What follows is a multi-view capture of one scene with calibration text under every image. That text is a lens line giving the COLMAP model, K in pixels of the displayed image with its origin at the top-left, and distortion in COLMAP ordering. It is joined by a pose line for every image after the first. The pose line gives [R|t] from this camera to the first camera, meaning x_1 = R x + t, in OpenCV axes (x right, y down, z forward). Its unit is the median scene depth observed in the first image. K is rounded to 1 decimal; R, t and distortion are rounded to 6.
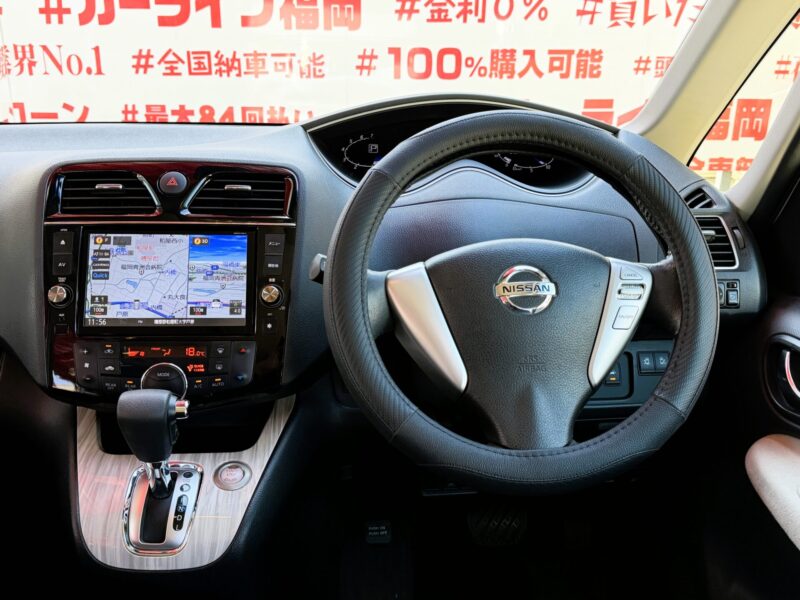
lens RADIAL K [[860.0, 0, 396.3], [0, 860.0, 314.2], [0, 0, 1]] dist [0.027767, 0.000000]
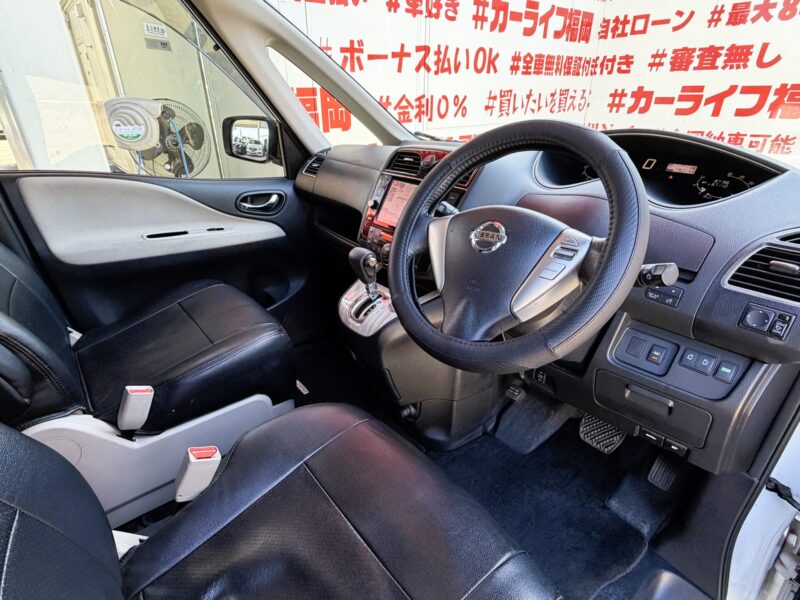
lens RADIAL K [[416.2, 0, 409.7], [0, 416.2, 297.0], [0, 0, 1]] dist [0.017968, -0.000922]
pose [[0.617424, 0.329236, -0.714417, 0.519406], [-0.283755, 0.940269, 0.188089, -0.025103], [0.733670, 0.086589, 0.673967, 0.351686]]
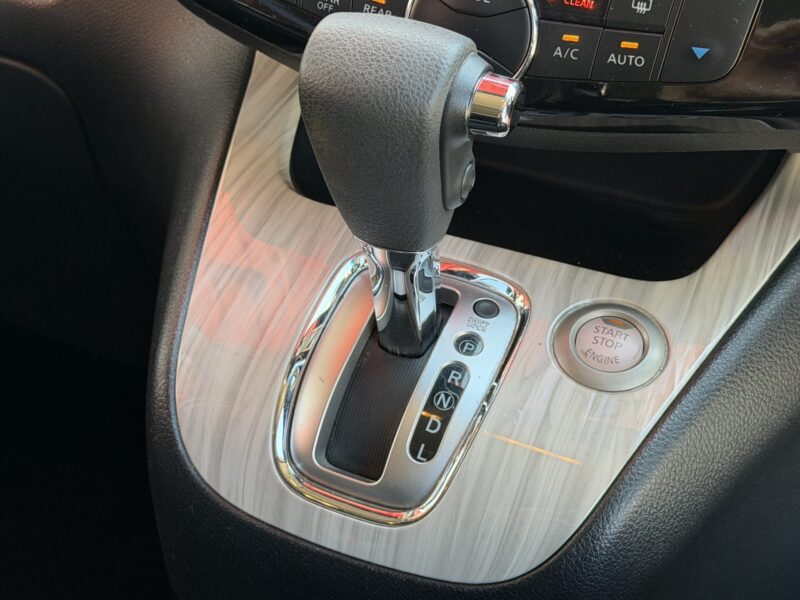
lens RADIAL K [[1452.8, 0, 401.4], [0, 1452.8, 295.7], [0, 0, 1]] dist [0.069922, 0.000000]
pose [[0.910743, 0.248784, -0.329627, -0.084078], [-0.183252, 0.958750, 0.217295, 0.063039], [0.370089, -0.137495, 0.918765, 0.461714]]
